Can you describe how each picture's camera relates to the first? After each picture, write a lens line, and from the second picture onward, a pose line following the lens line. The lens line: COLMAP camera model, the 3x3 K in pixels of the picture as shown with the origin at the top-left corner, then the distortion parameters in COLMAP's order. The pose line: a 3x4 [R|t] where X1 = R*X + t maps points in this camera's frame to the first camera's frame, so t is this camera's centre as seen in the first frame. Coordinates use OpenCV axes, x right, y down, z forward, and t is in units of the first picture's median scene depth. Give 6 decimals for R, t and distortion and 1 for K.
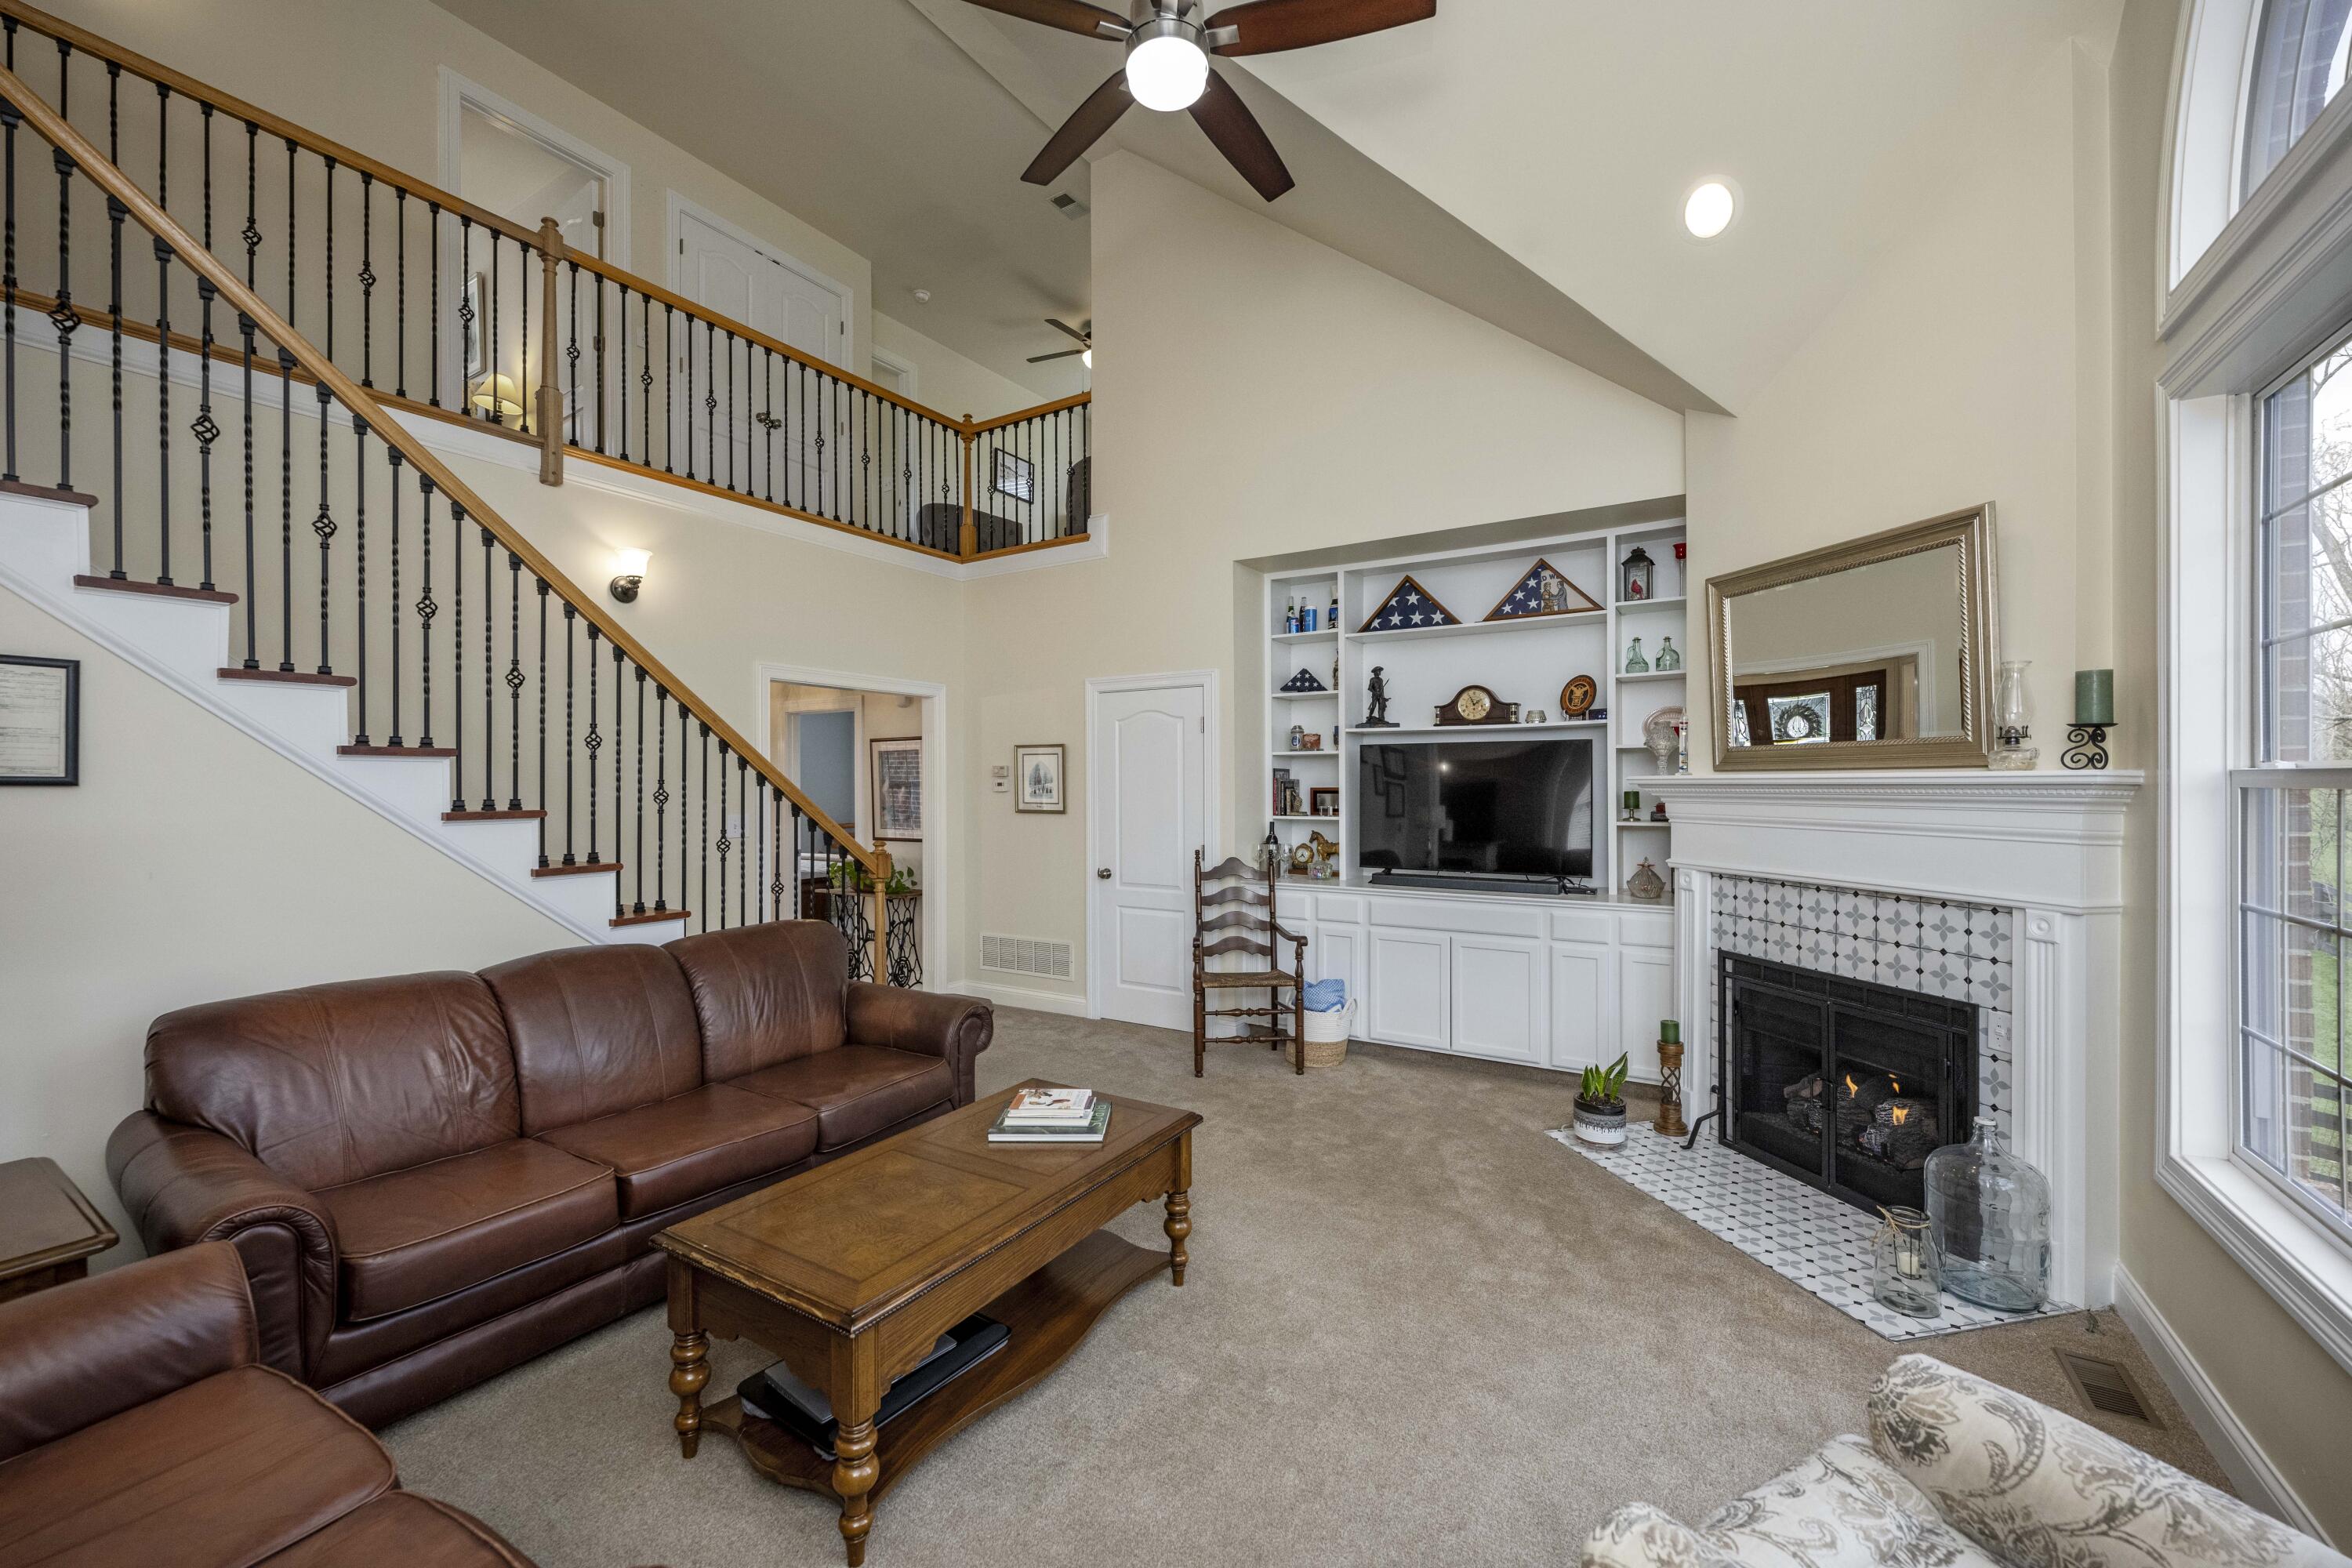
lens RADIAL K [[945.3, 0, 1165.5], [0, 945.3, 788.6], [0, 0, 1]] dist [0.000739, -0.000648]
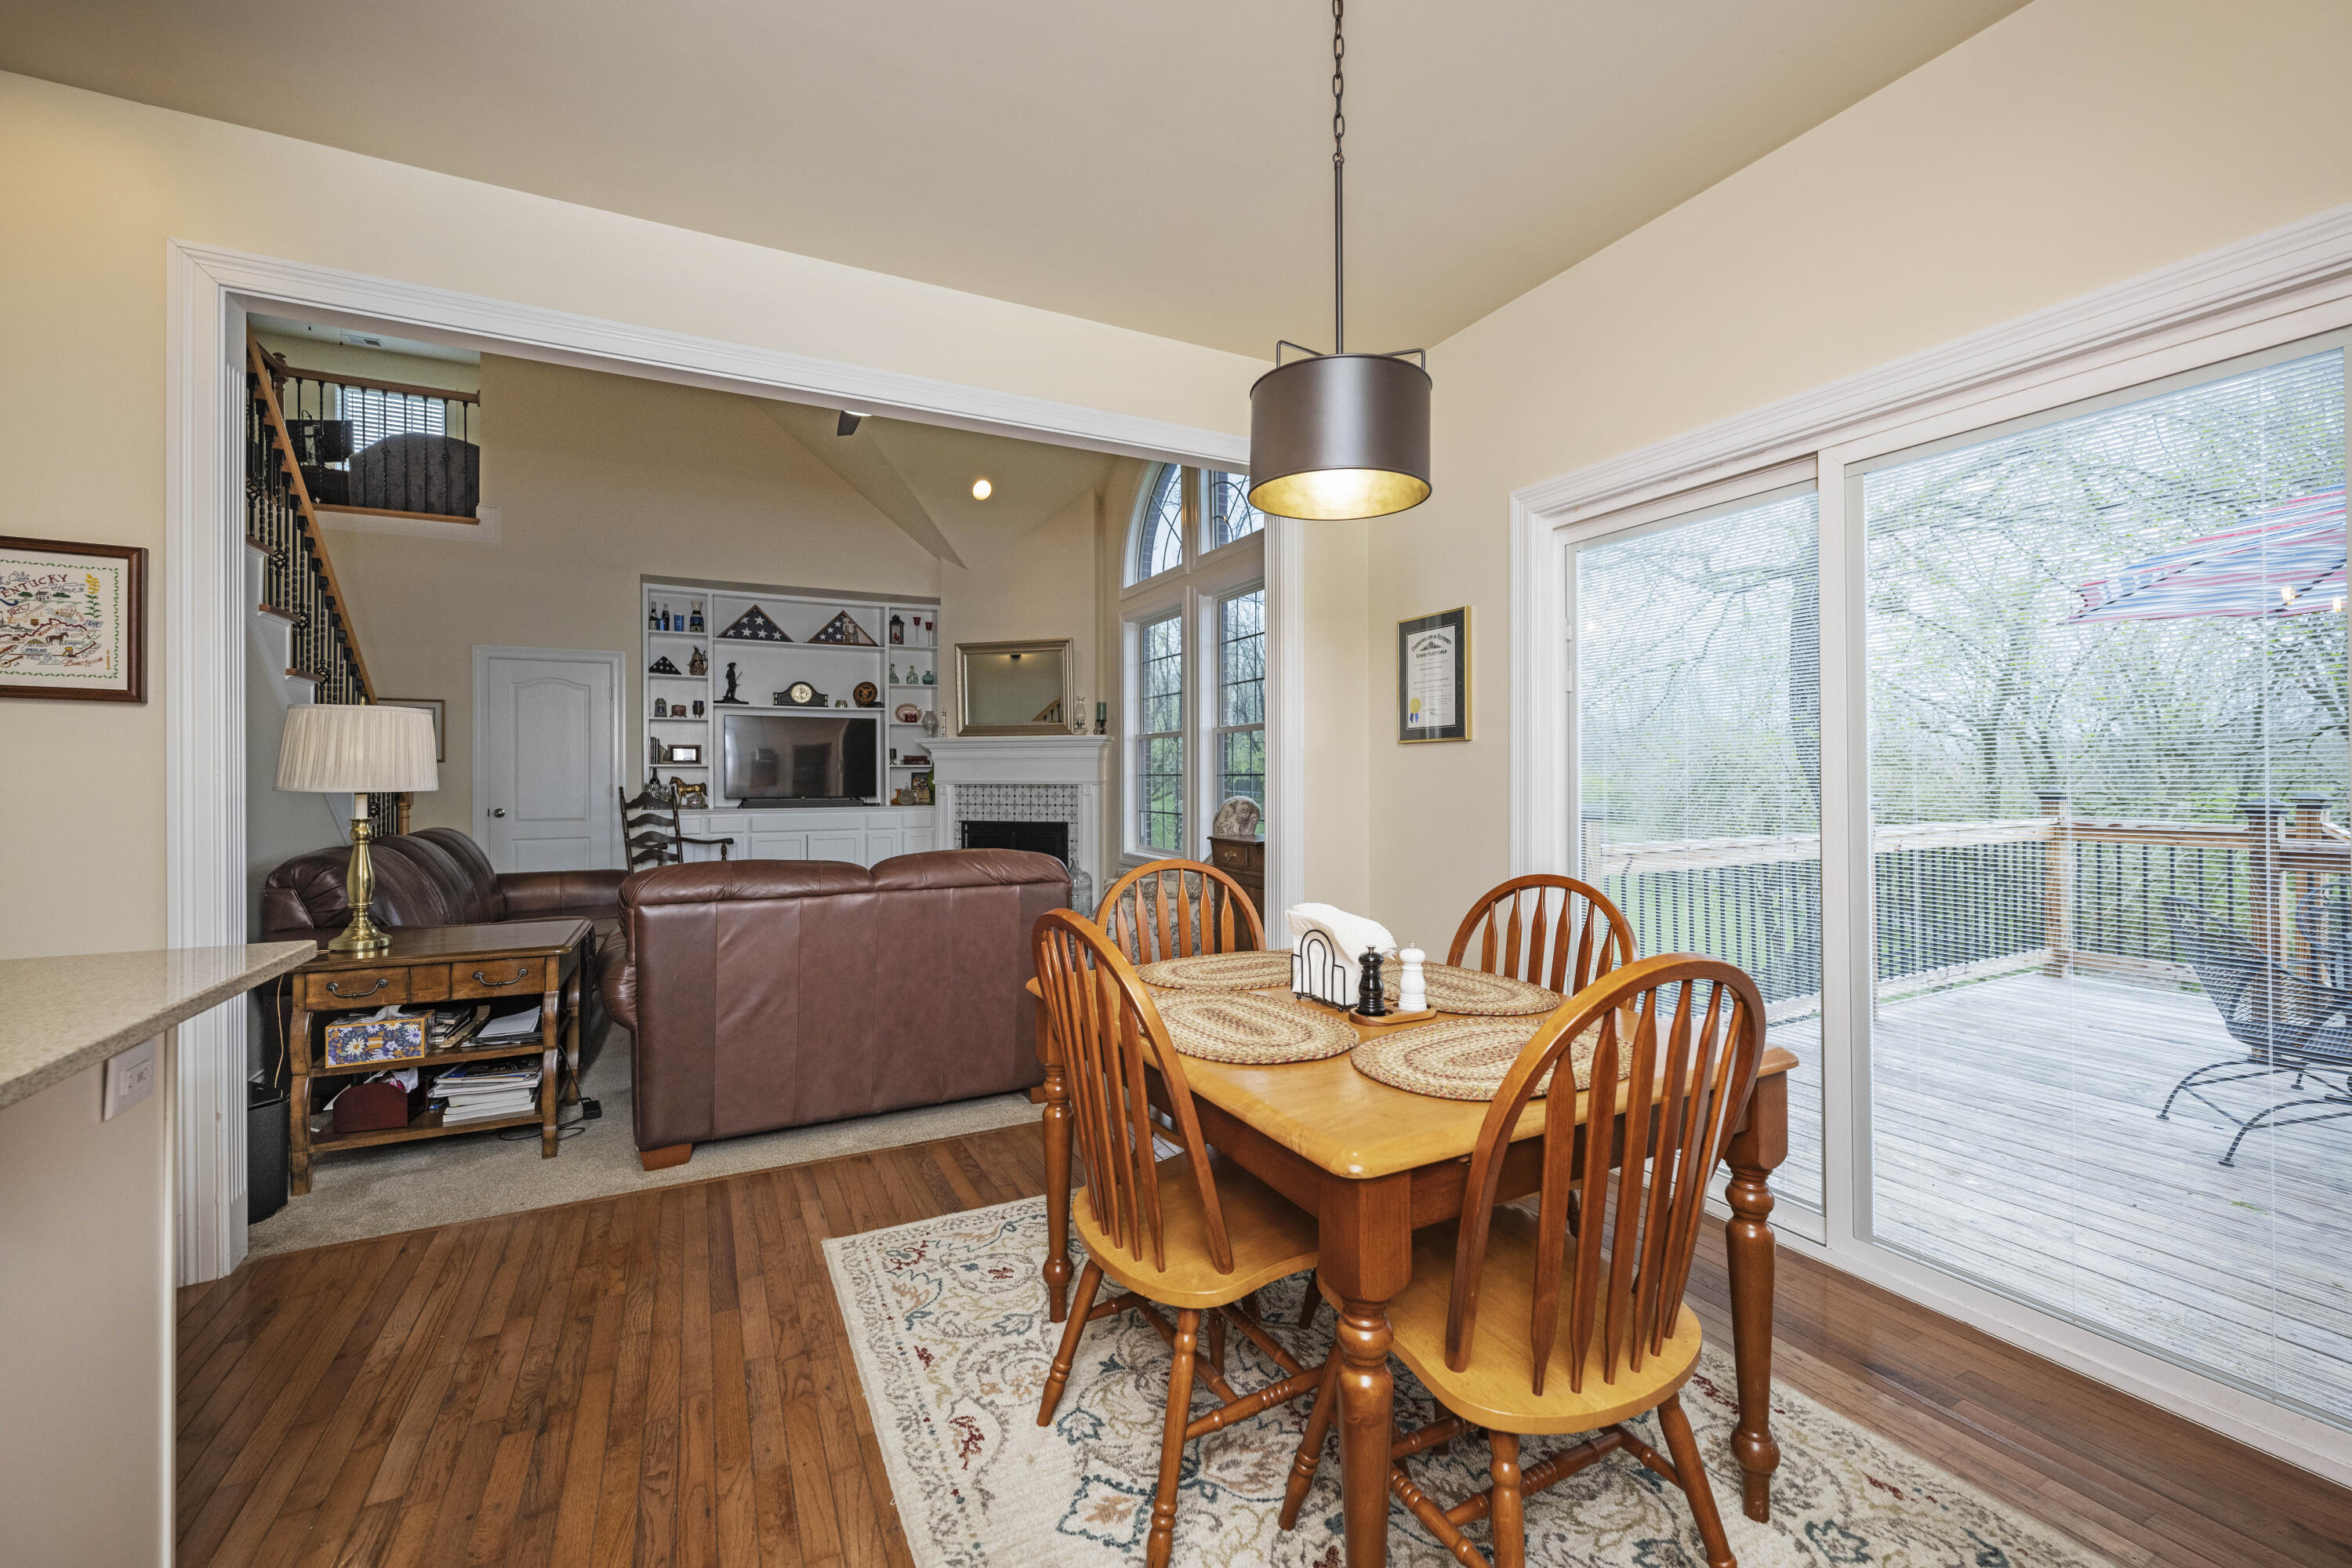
lens RADIAL K [[945.3, 0, 1168.8], [0, 945.3, 772.2], [0, 0, 1]] dist [0.000739, -0.000648]
pose [[0.506449, 0.002642, 0.862266, -0.834689], [0.005320, 0.999967, -0.006188, 0.064995], [-0.862253, 0.007721, 0.506418, -0.391767]]
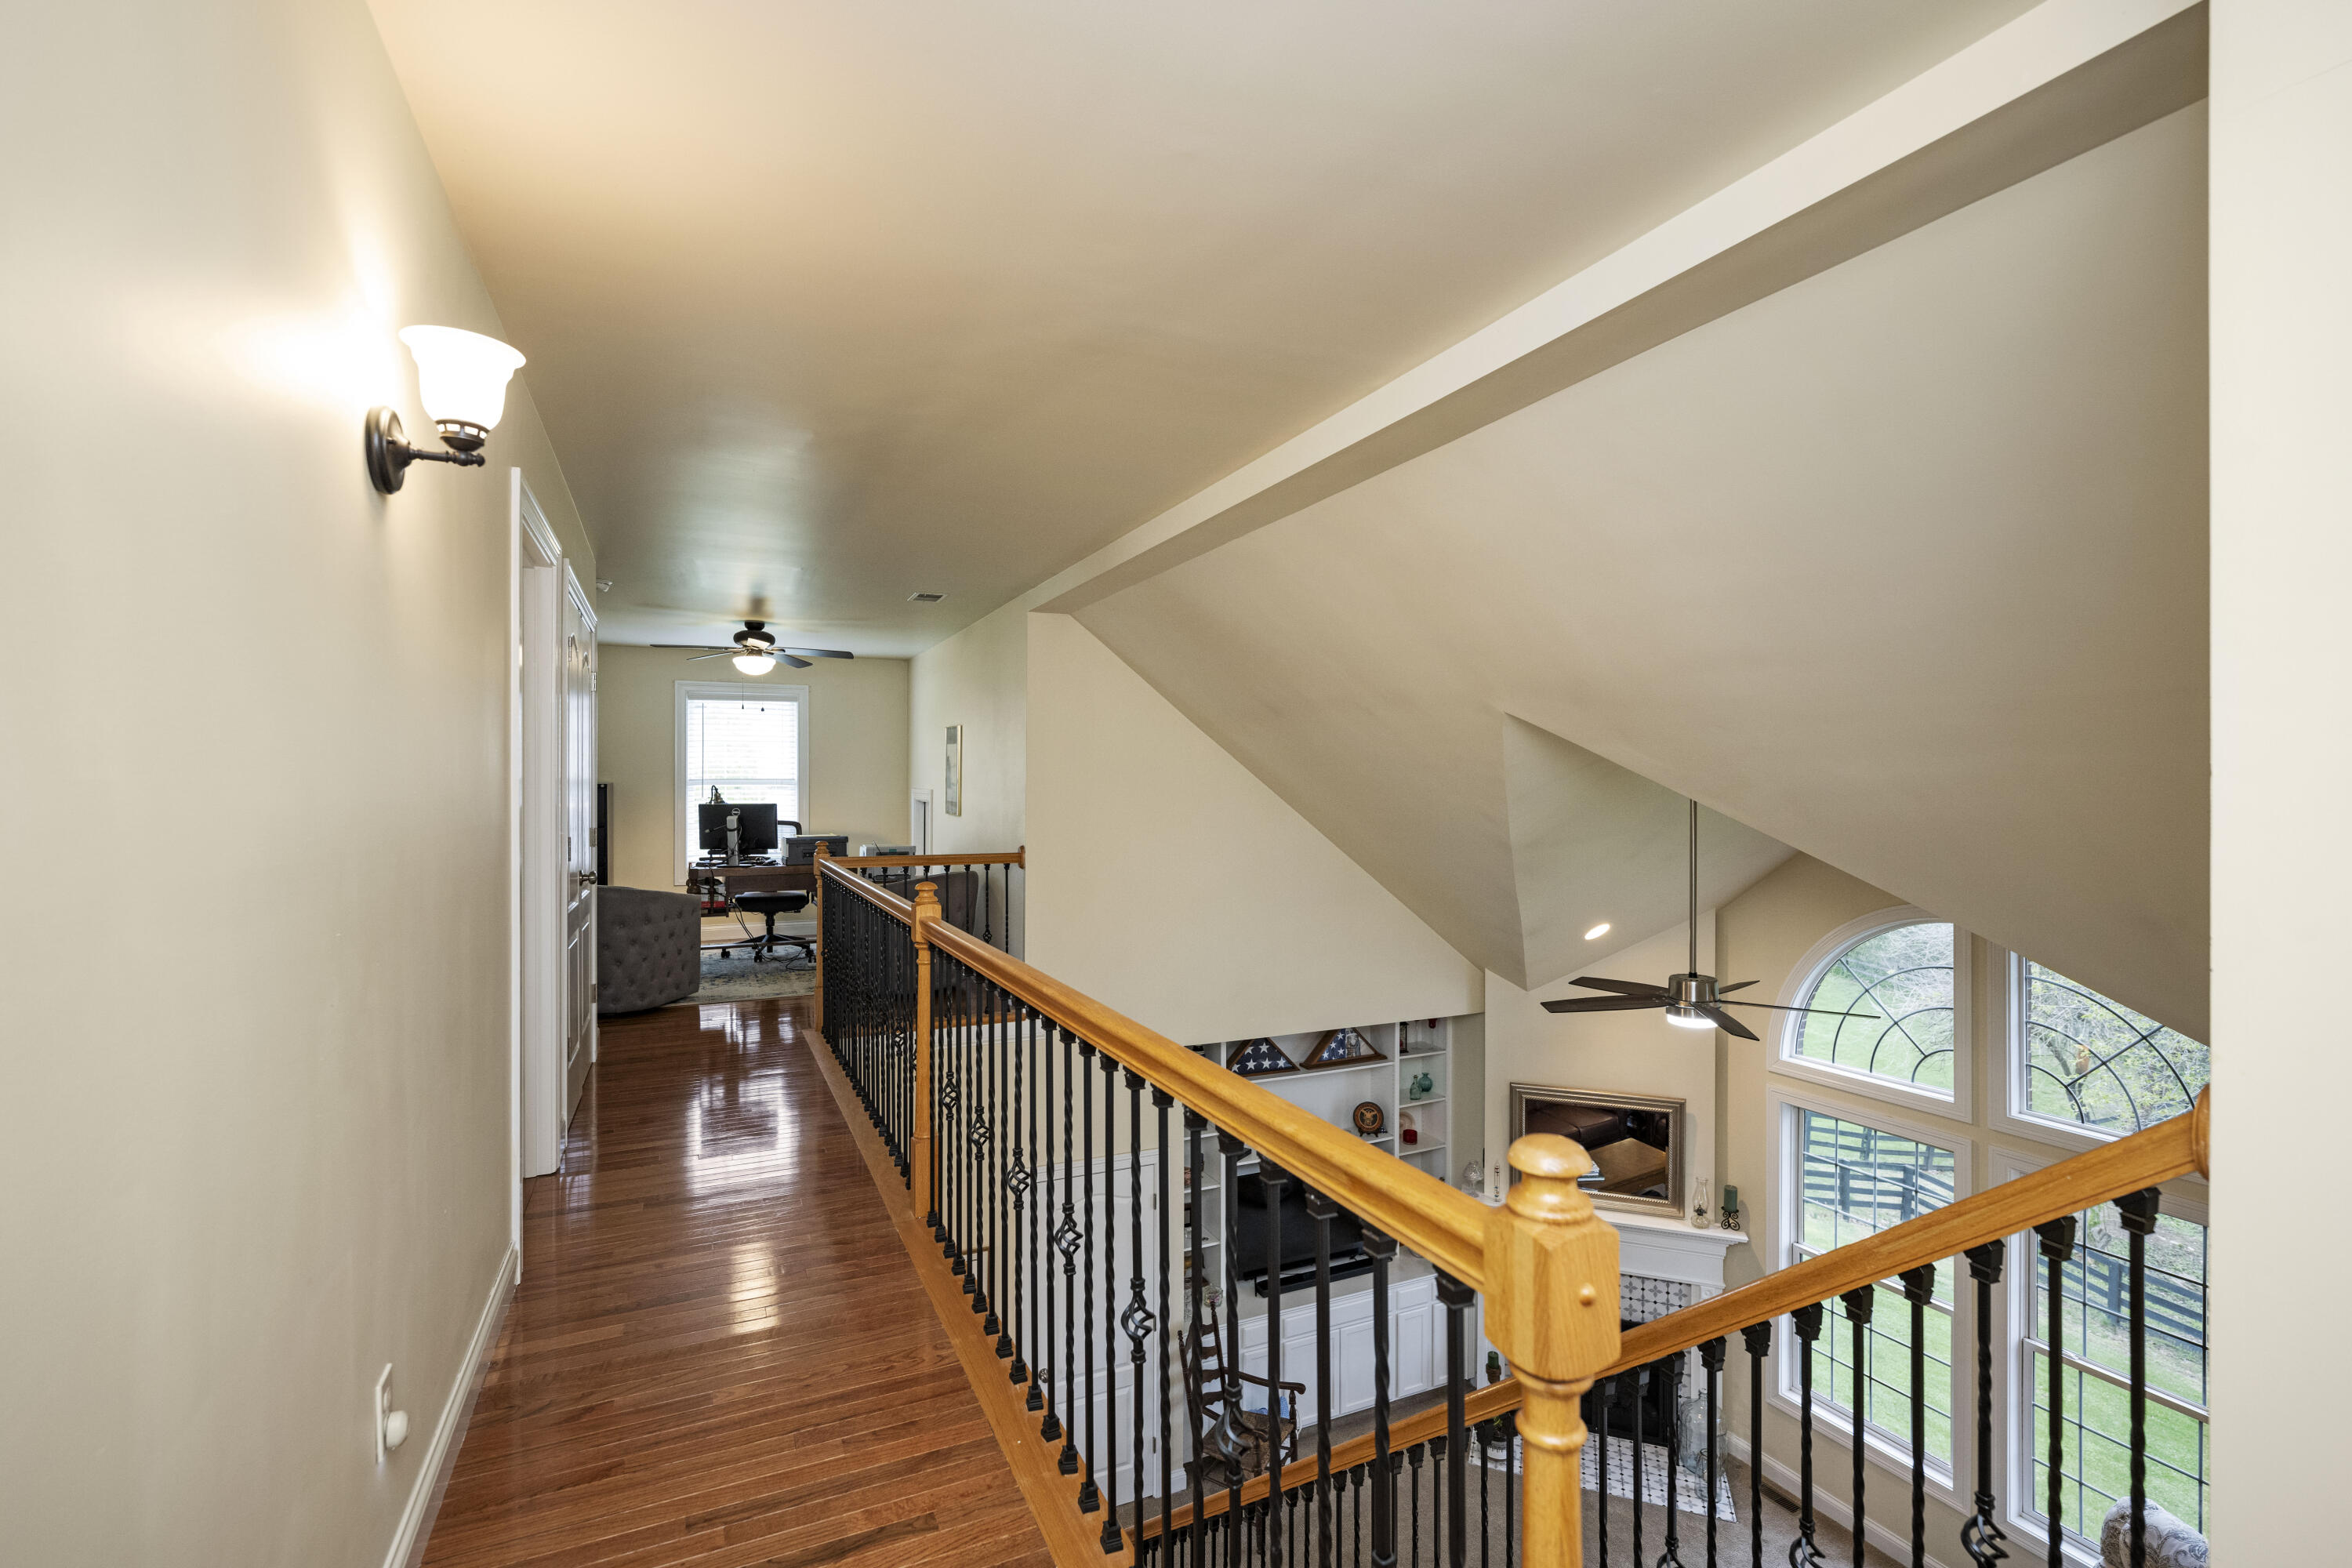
lens RADIAL K [[1046.9, 0, 1166.6], [0, 1046.9, 781.1], [0, 0, 1]] dist [-0.002229, -0.001013]
pose [[0.543789, 0.000257, 0.839222, -1.113720], [0.002063, 0.999997, -0.001643, -0.638936], [-0.839219, 0.002625, 0.543787, 0.422347]]
